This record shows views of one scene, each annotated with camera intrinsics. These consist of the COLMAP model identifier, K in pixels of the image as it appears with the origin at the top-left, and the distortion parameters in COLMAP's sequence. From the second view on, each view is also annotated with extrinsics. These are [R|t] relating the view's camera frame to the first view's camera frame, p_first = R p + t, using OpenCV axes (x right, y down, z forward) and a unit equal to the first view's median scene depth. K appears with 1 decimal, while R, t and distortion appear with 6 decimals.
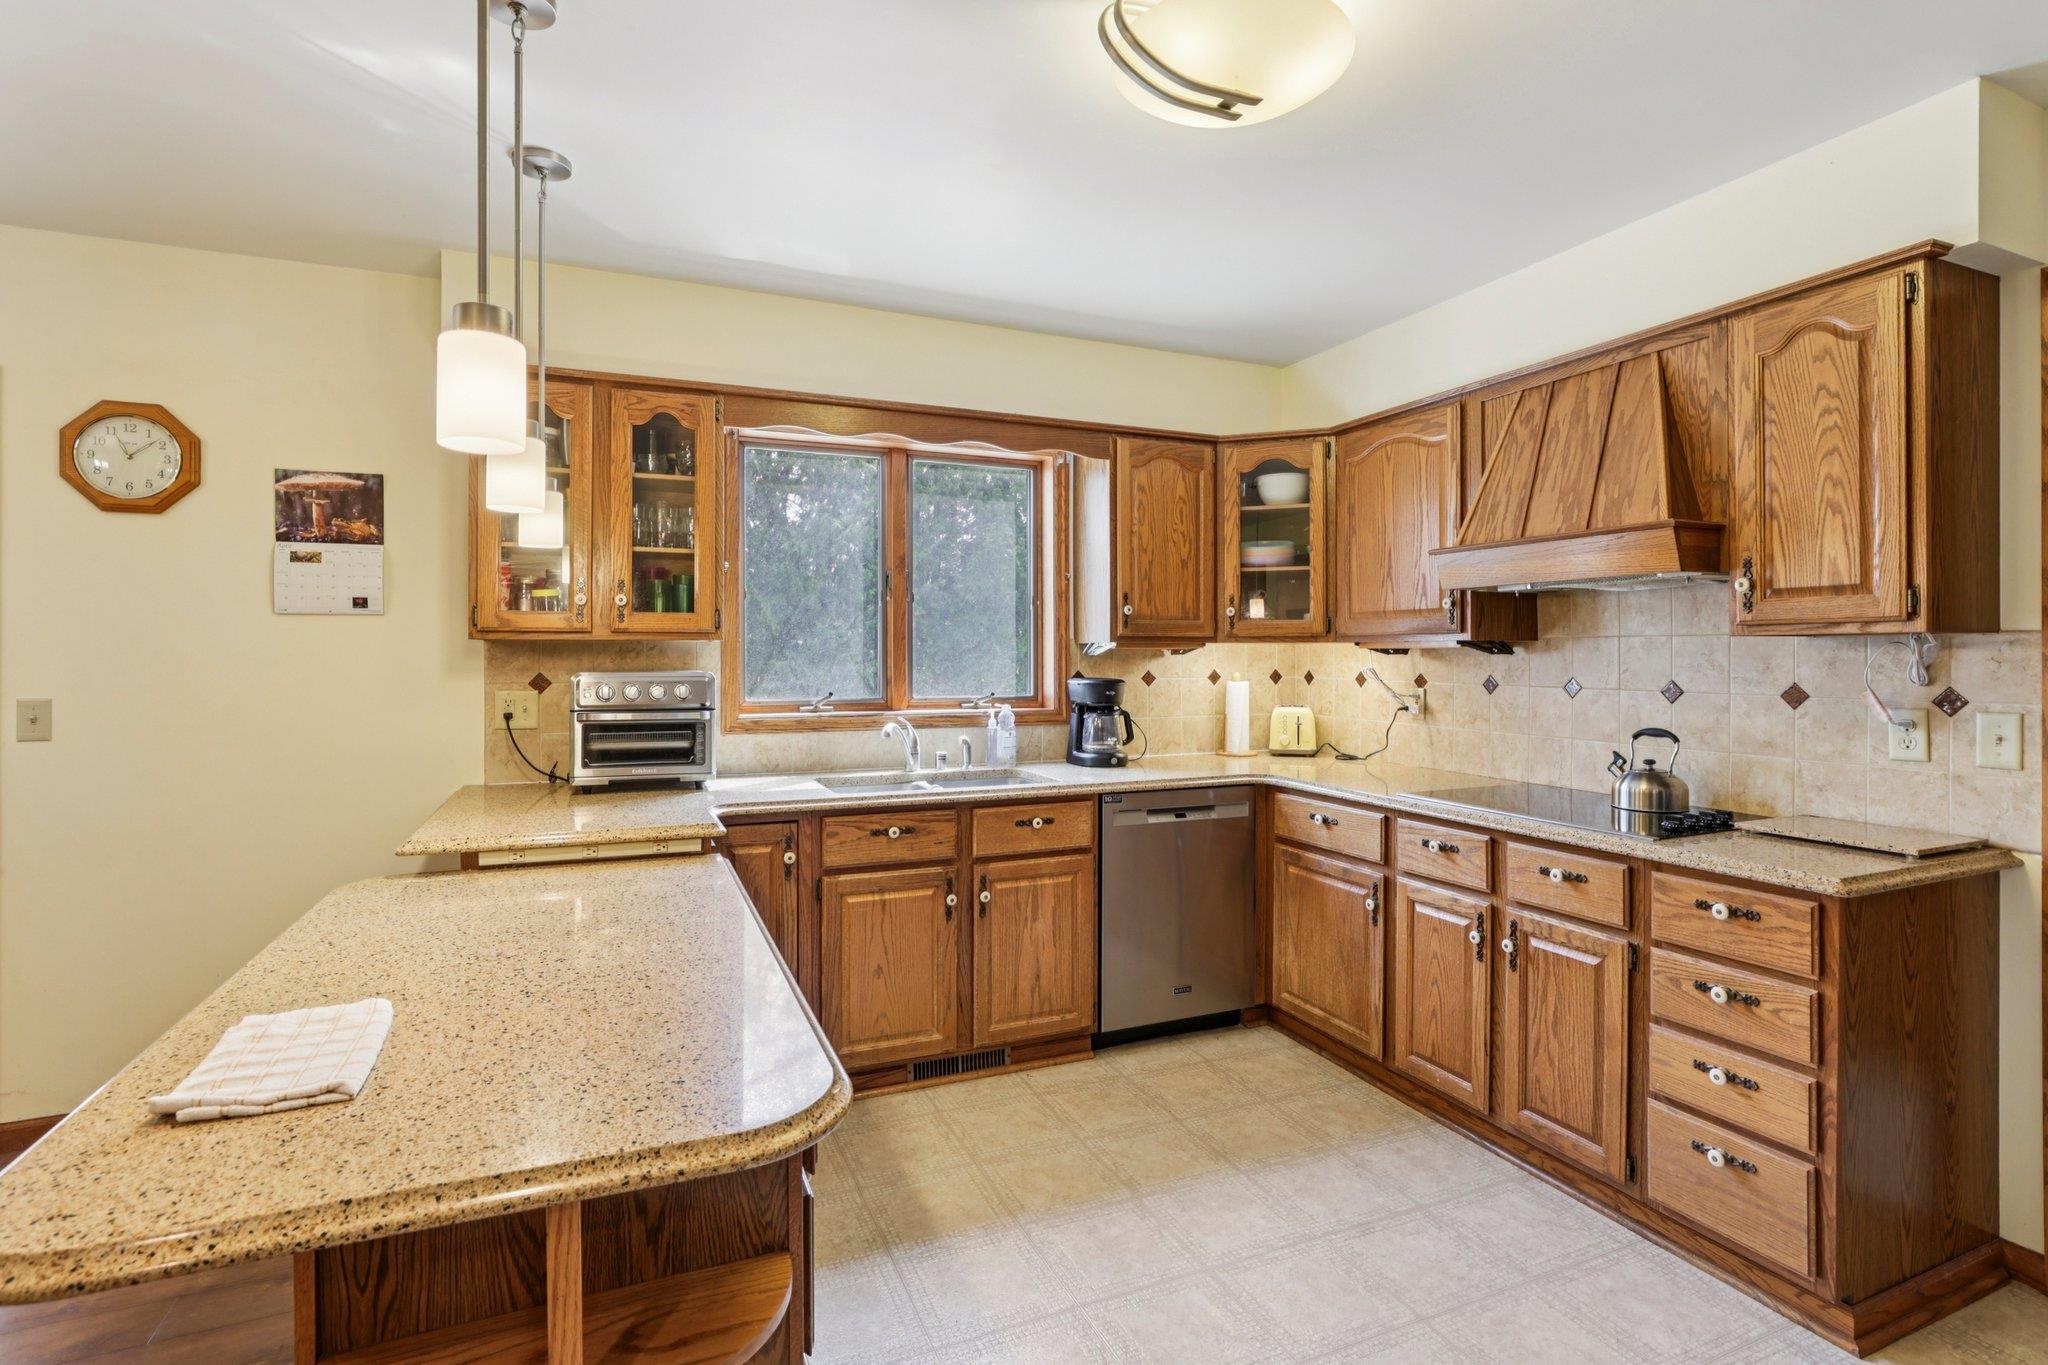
lens RADIAL K [[981.5, 0, 1042.4], [0, 981.5, 654.9], [0, 0, 1]] dist [-0.027790, 0.009228]
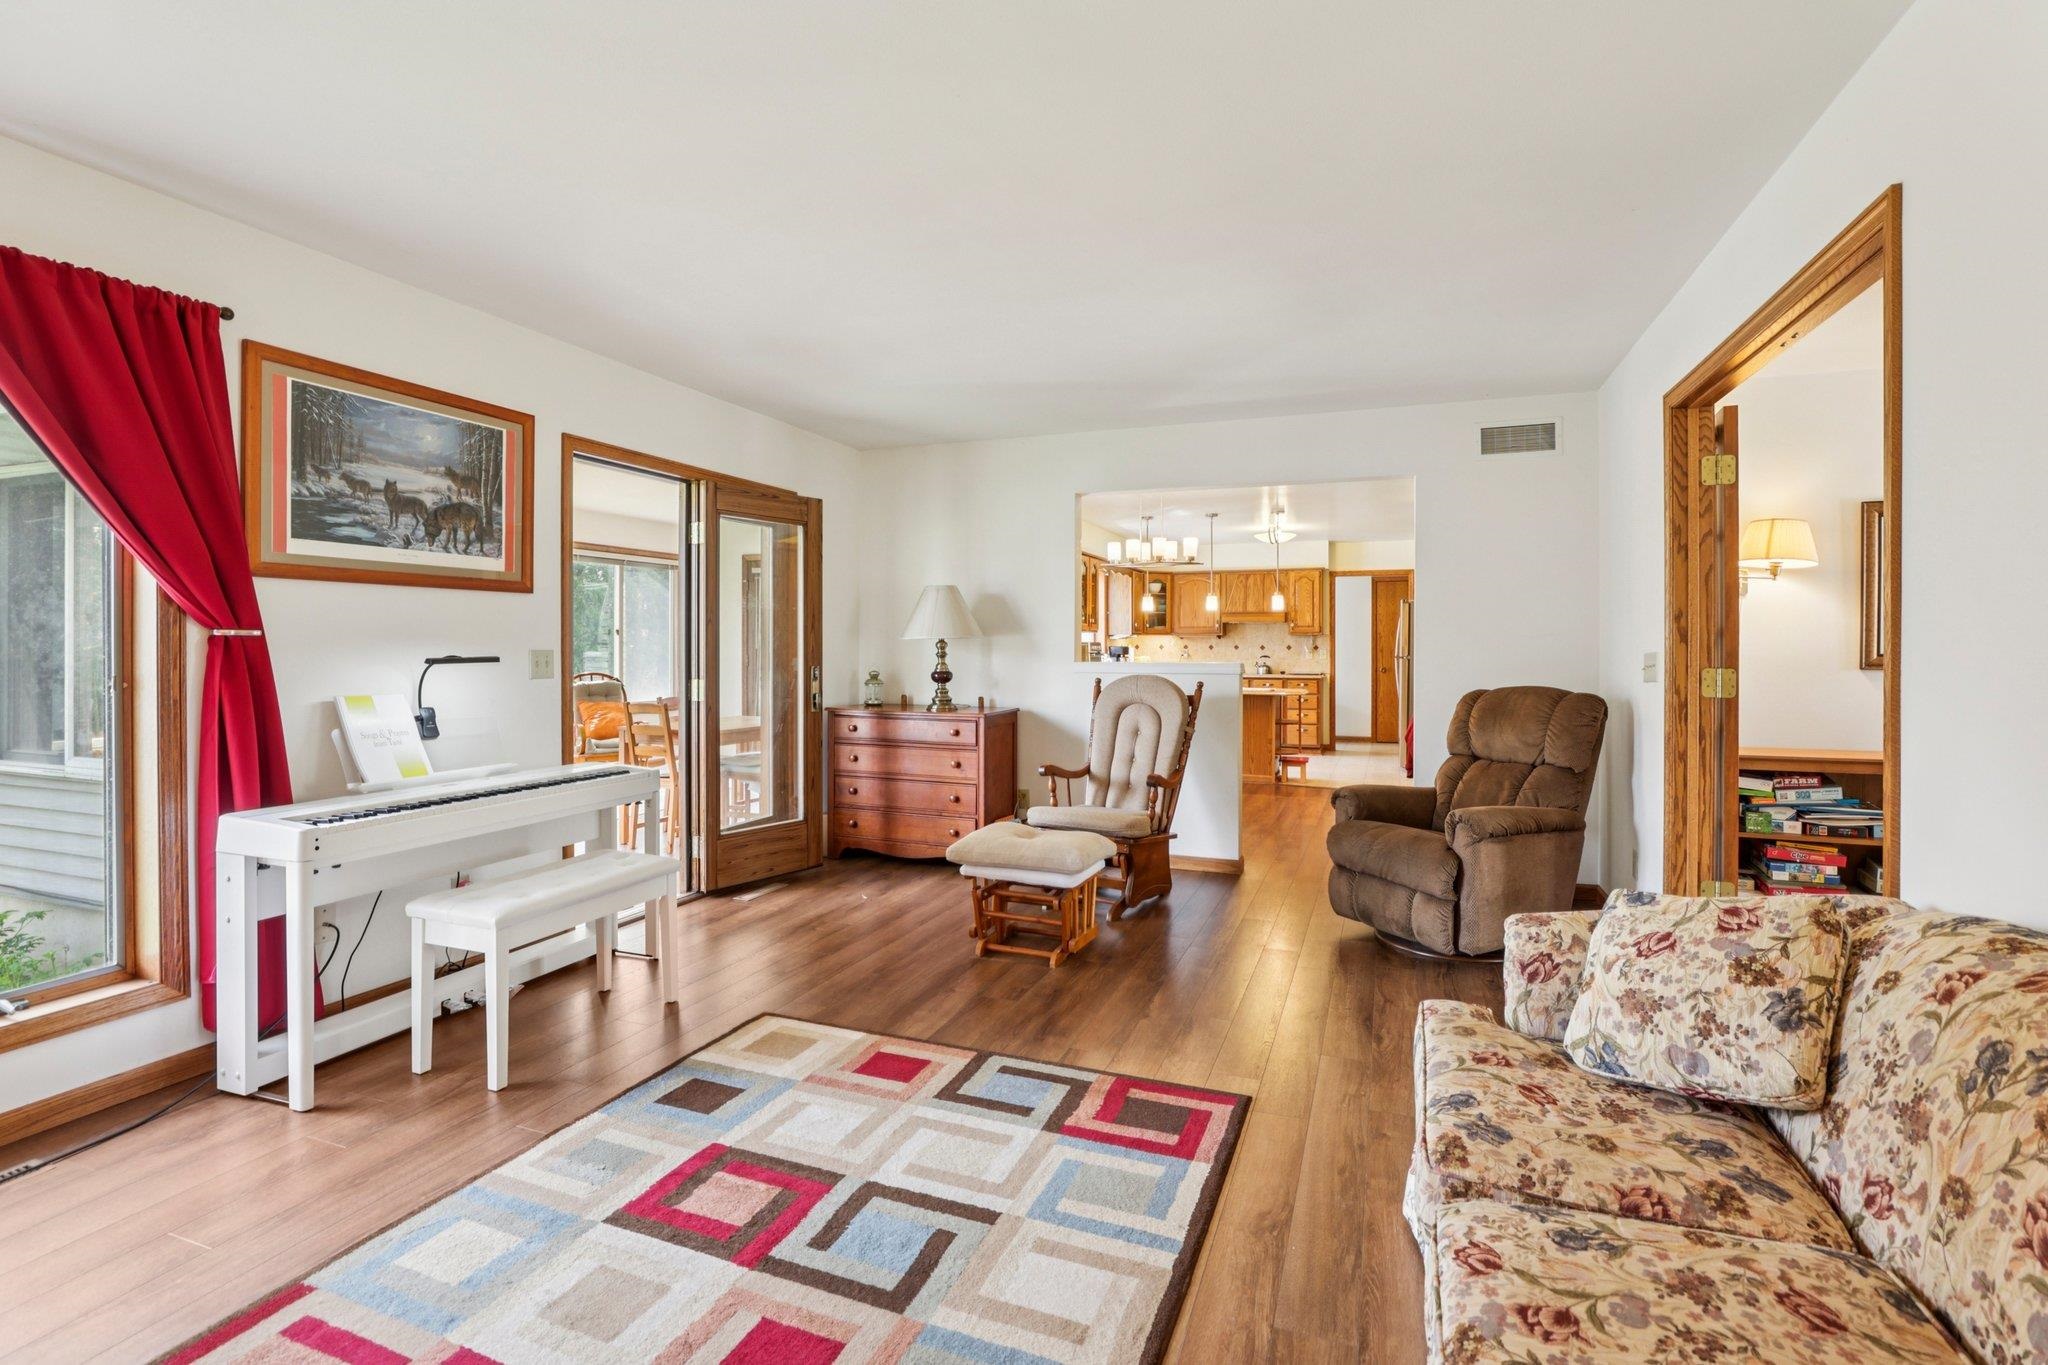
lens RADIAL K [[935.3, 0, 1044.0], [0, 935.3, 645.7], [0, 0, 1]] dist [-0.034740, 0.013076]
pose [[0.698486, 0.003348, 0.715616, -3.003792], [-0.001273, 0.999993, -0.003436, 0.045292], [-0.715622, 0.001489, 0.698486, -1.206263]]
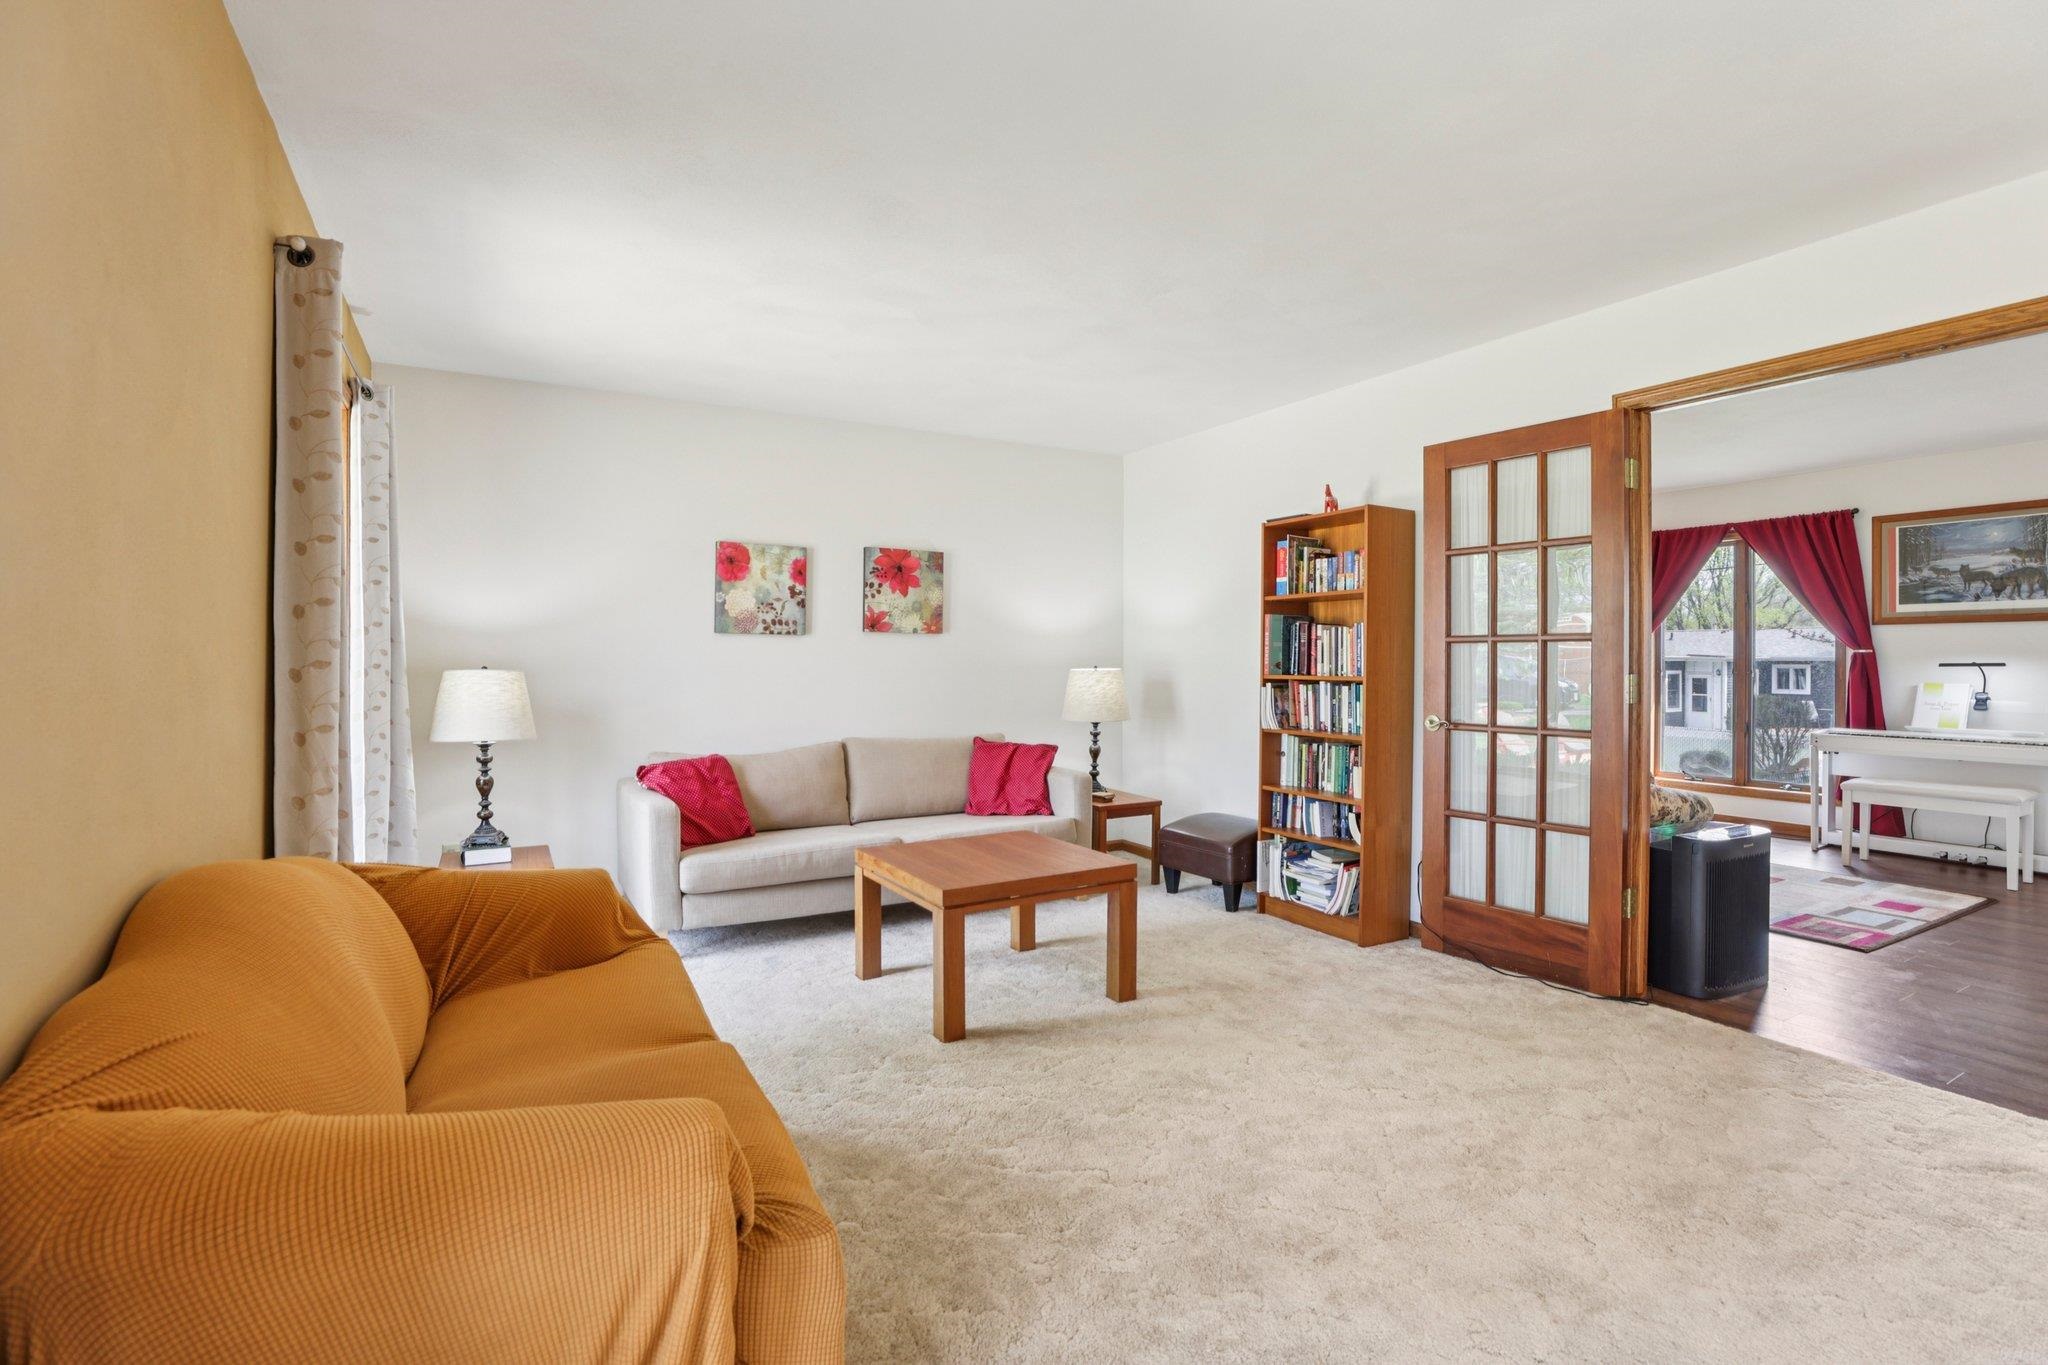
lens RADIAL K [[935.3, 0, 1041.7], [0, 935.3, 670.4], [0, 0, 1]] dist [-0.034740, 0.013076]
pose [[0.113904, 0.011306, -0.993427, -0.981476], [-0.000614, 0.999936, 0.011310, 0.050528], [0.993492, -0.000678, 0.113903, -2.089187]]
